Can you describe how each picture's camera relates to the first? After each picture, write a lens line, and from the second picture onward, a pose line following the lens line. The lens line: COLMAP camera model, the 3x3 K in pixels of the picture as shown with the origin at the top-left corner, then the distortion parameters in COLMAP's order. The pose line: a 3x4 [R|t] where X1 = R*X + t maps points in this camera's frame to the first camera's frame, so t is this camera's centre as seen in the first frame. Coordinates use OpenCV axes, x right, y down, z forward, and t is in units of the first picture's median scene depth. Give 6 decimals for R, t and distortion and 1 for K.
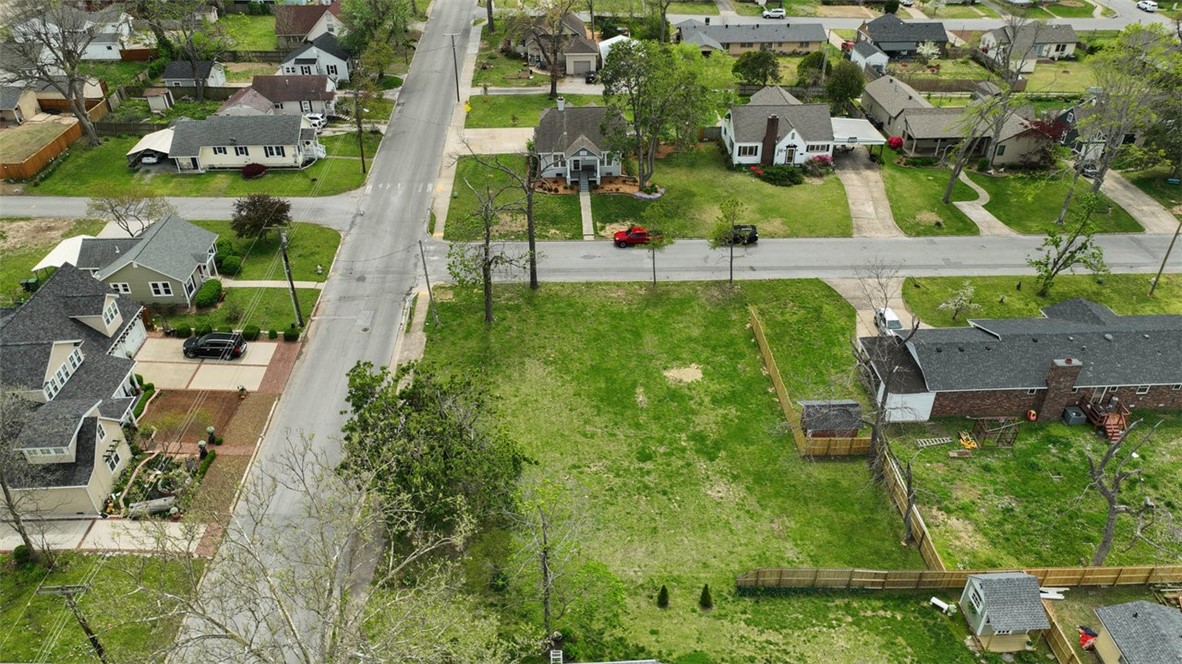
lens RADIAL K [[828.1, 0, 591.0], [0, 828.1, 332.0], [0, 0, 1]] dist [0.003771, 0.001036]
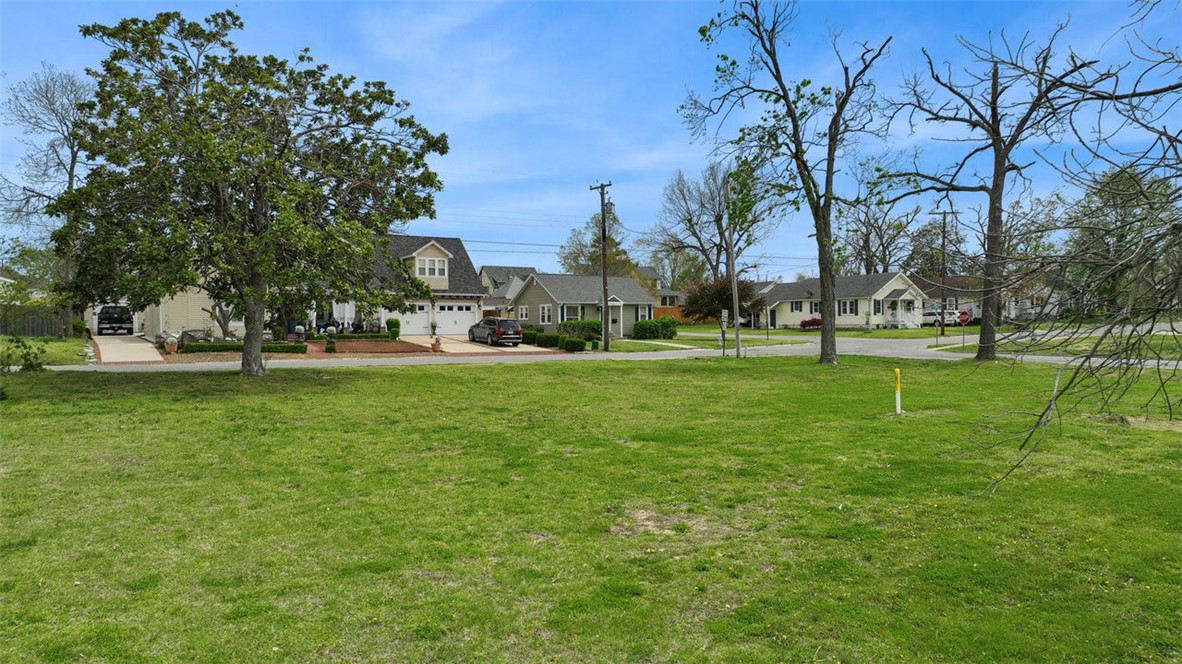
lens RADIAL K [[833.8, 0, 594.6], [0, 833.8, 277.6], [0, 0, 1]] dist [0.005199, 0.001083]
pose [[0.501714, -0.051271, -0.863513, 0.215341], [-0.476479, 0.816776, -0.325338, 0.155443], [0.721977, 0.574672, 0.385358, 0.643272]]
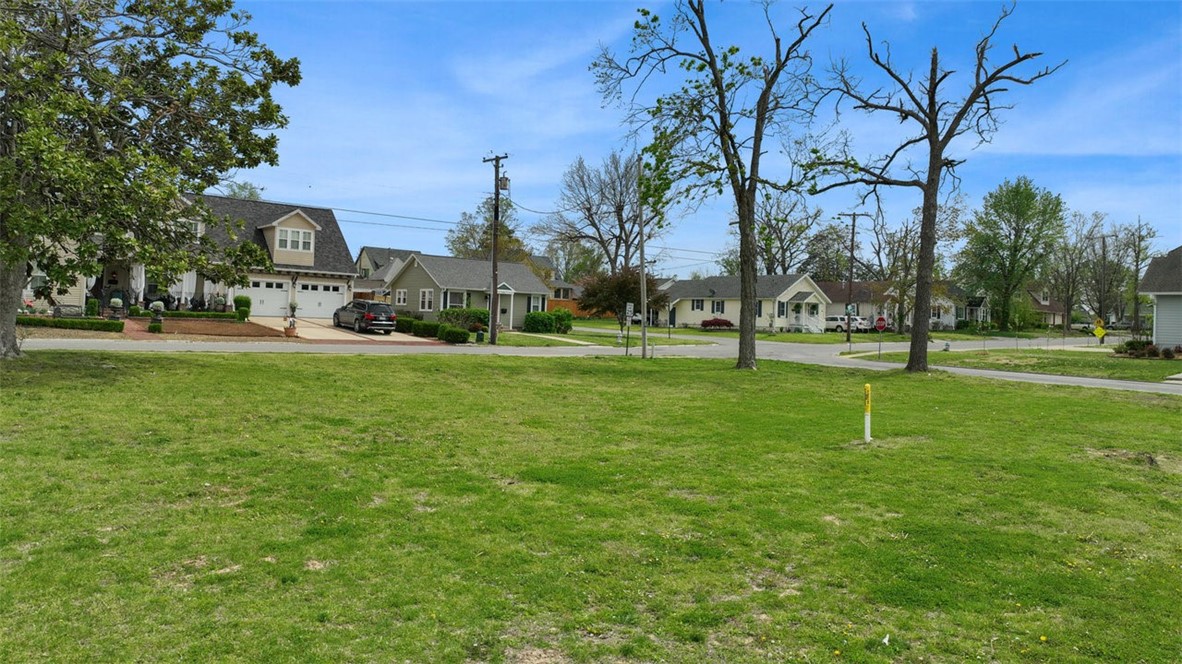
lens RADIAL K [[849.8, 0, 591.8], [0, 849.8, 305.2], [0, 0, 1]] dist [0.003871, 0.002316]
pose [[0.607025, 0.010056, -0.794619, 0.162300], [-0.473742, 0.807395, -0.351684, 0.138390], [0.638035, 0.589926, 0.494873, 0.671149]]
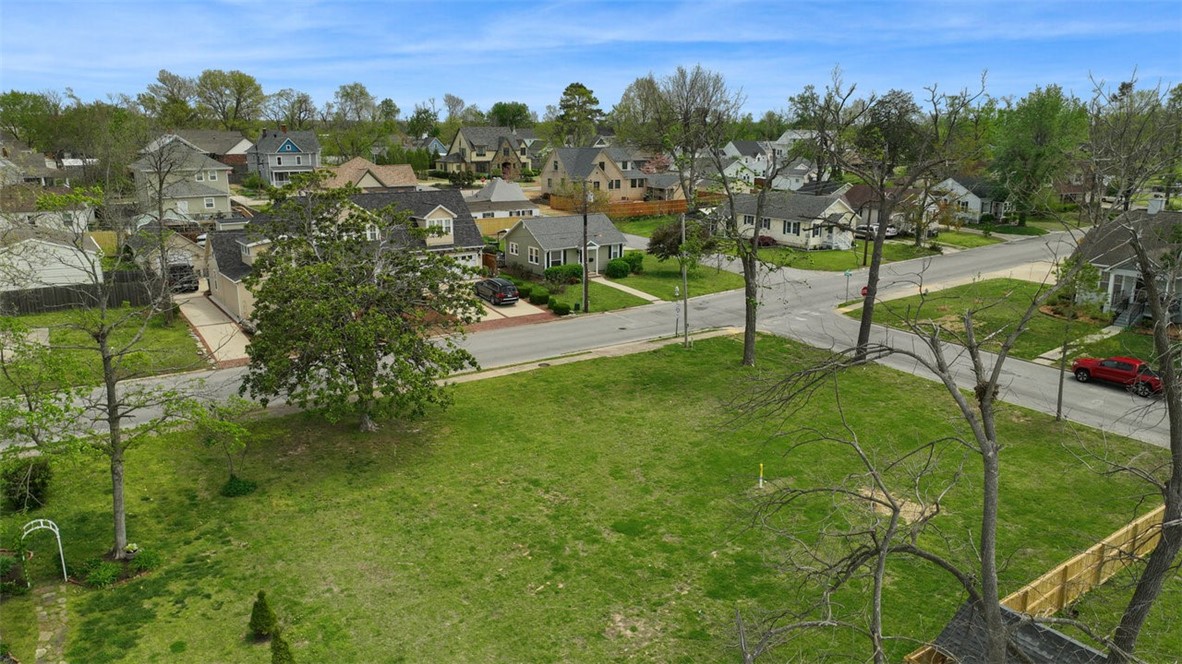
lens RADIAL K [[849.8, 0, 591.8], [0, 849.8, 305.2], [0, 0, 1]] dist [0.003871, 0.002316]
pose [[0.531274, 0.182438, -0.827324, 0.346146], [-0.477140, 0.871369, -0.114249, 0.077179], [0.700061, 0.455447, 0.549984, 0.479830]]
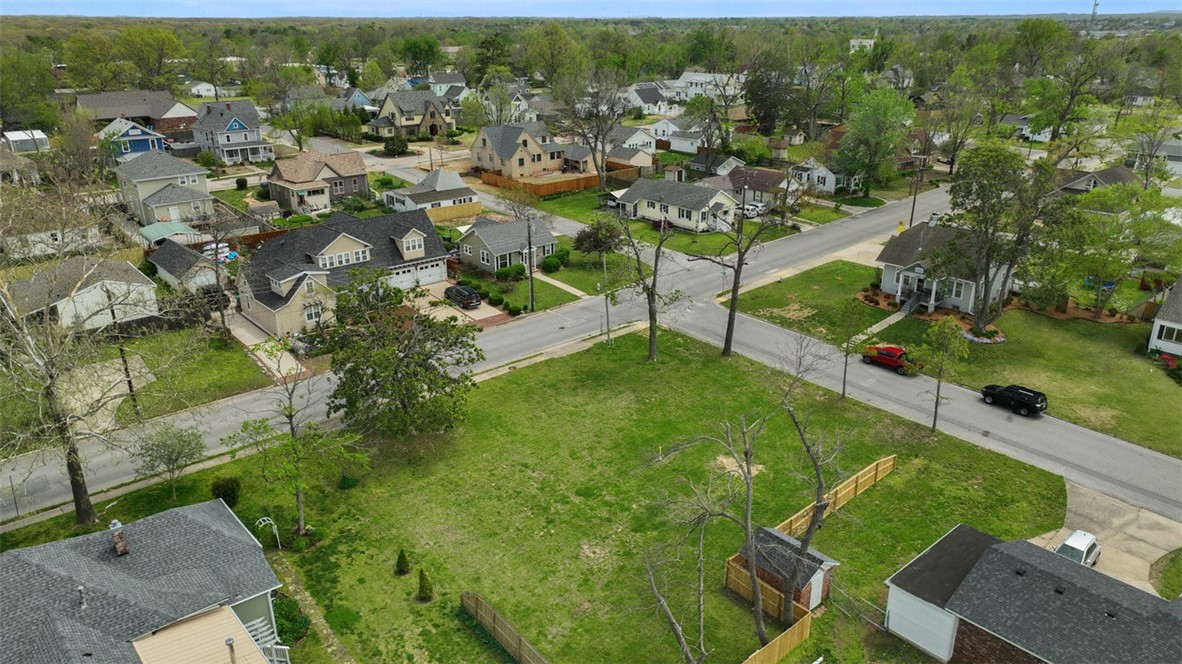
lens RADIAL K [[828.1, 0, 591.0], [0, 828.1, 332.0], [0, 0, 1]] dist [0.003771, 0.001036]
pose [[0.622470, 0.278185, -0.731536, 0.502394], [-0.434433, 0.900290, -0.027304, 0.013775], [0.650999, 0.334799, 0.681256, 0.261606]]
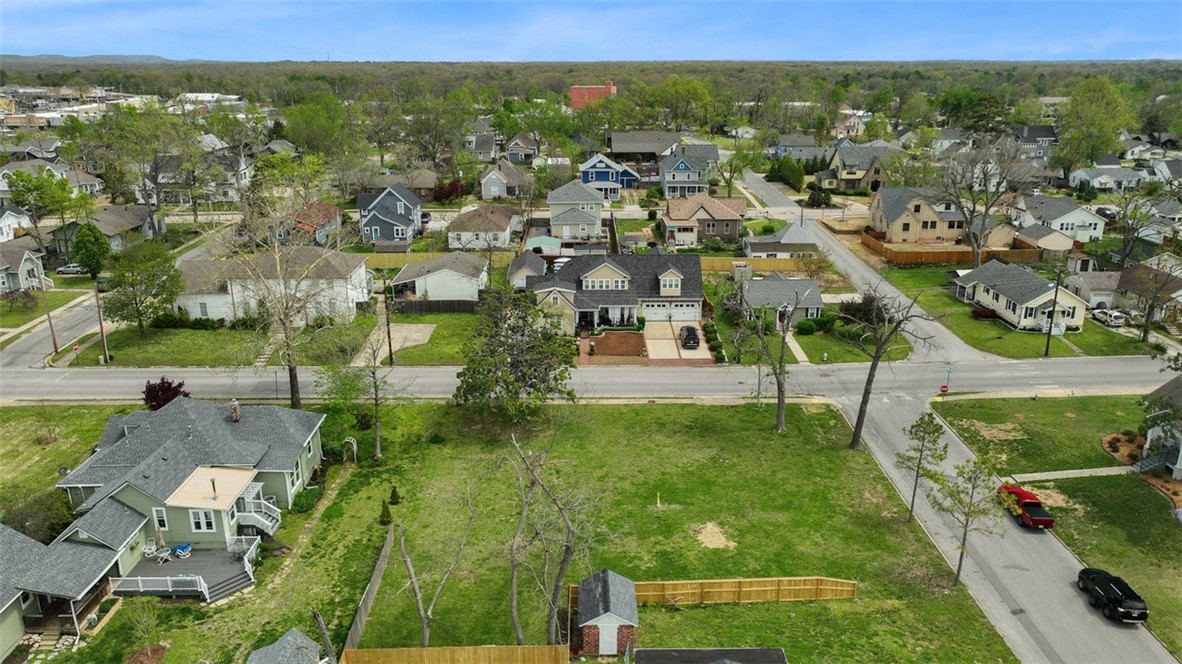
lens RADIAL K [[849.8, 0, 591.8], [0, 849.8, 305.2], [0, 0, 1]] dist [0.003871, 0.002316]
pose [[-0.029870, 0.278170, -0.960067, 0.753329], [-0.556586, 0.793182, 0.247134, -0.239425], [0.830253, 0.541741, 0.131133, 0.567830]]
